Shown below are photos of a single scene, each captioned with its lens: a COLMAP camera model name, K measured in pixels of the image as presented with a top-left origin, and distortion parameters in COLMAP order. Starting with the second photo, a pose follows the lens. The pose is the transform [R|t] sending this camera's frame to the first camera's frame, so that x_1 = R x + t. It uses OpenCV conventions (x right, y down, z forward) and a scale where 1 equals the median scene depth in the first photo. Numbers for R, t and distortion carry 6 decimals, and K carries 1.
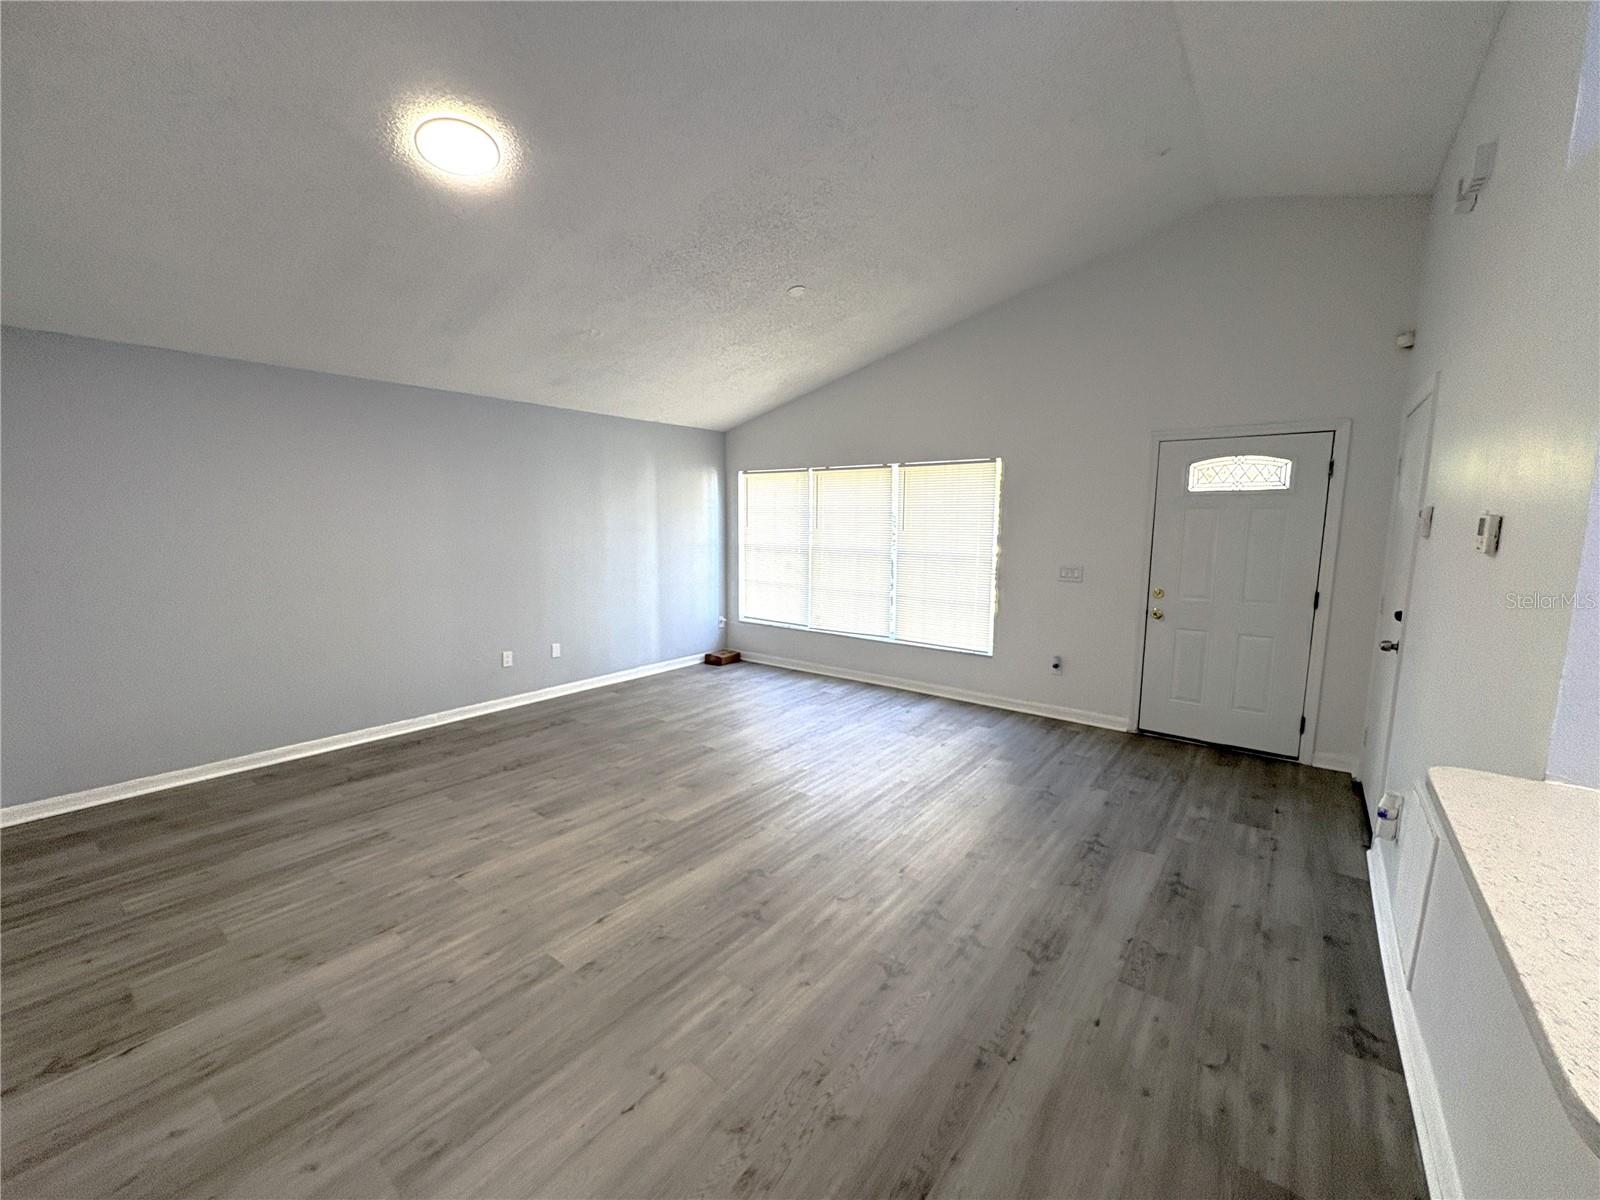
lens RADIAL K [[635.6, 0, 796.0], [0, 635.6, 605.3], [0, 0, 1]] dist [0.000323, 0.000034]
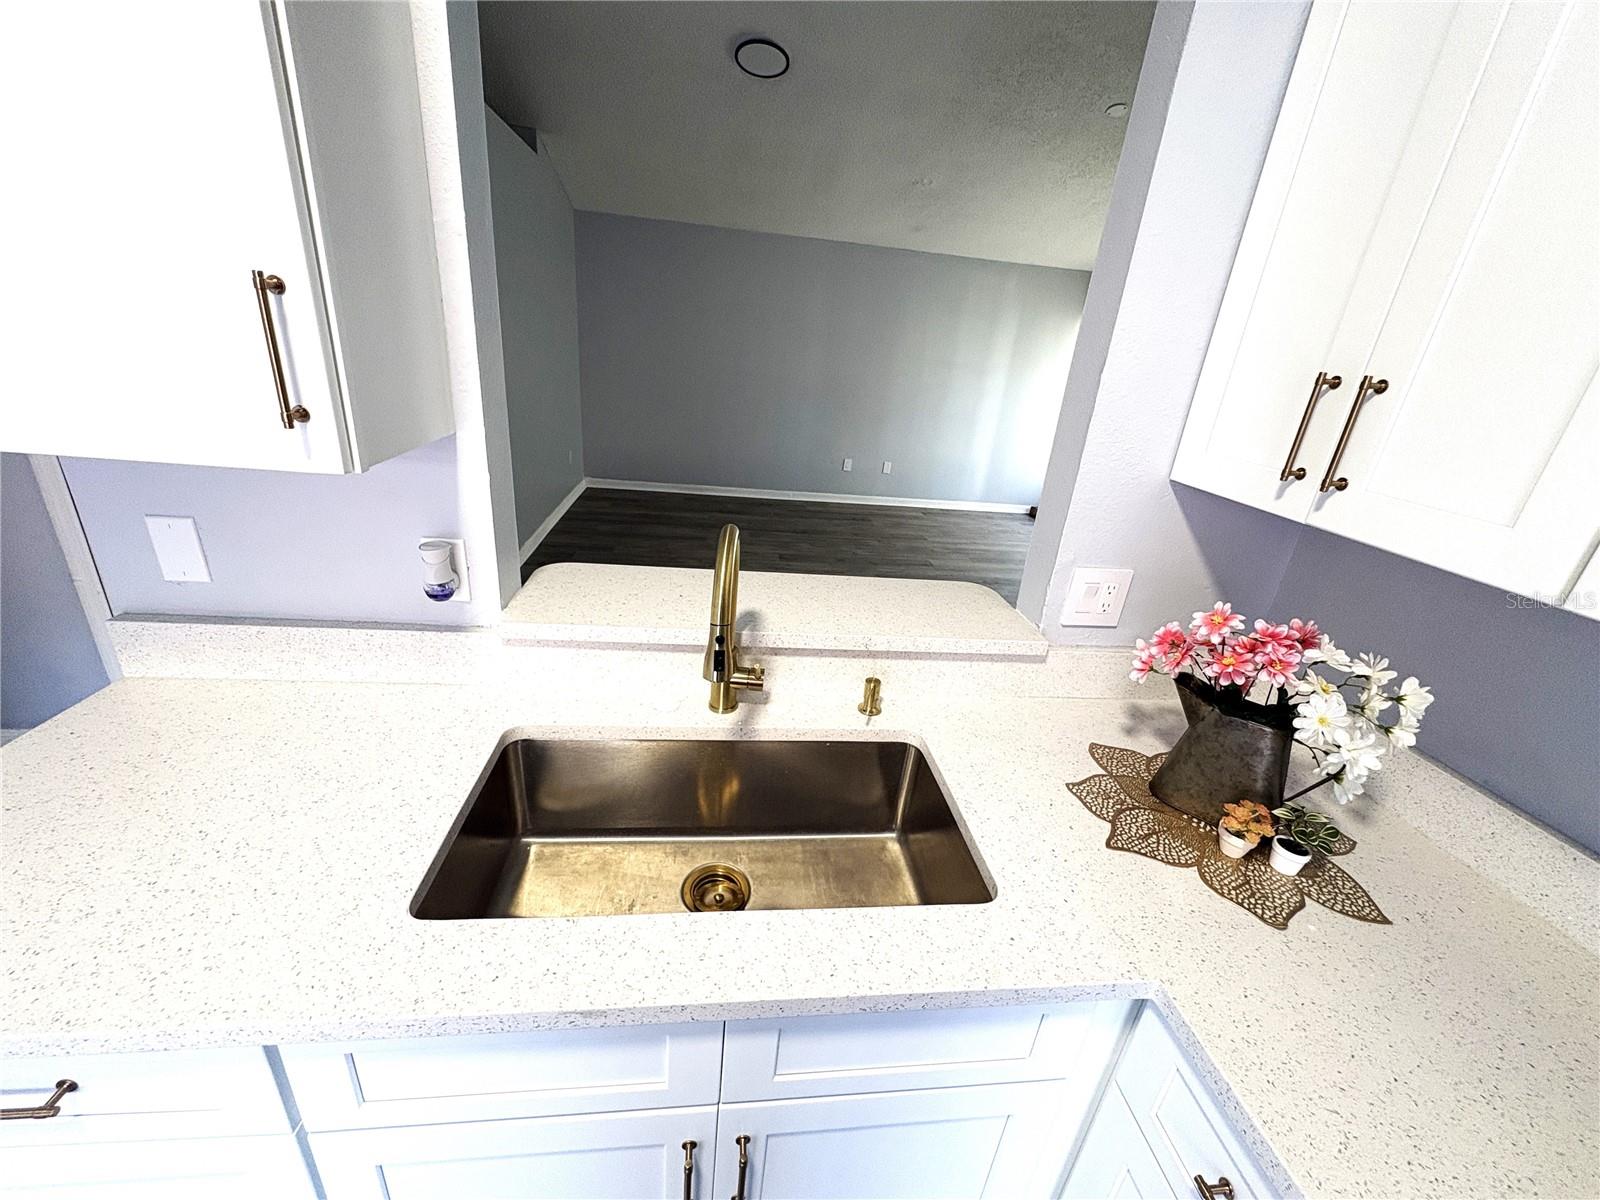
lens RADIAL K [[635.6, 0, 803.3], [0, 635.6, 600.8], [0, 0, 1]] dist [0.000323, 0.000034]
pose [[0.707664, 0.321607, -0.629111, 0.587328], [-0.181488, 0.943264, 0.278056, 0.002756], [0.682843, -0.082594, 0.725881, -0.043466]]
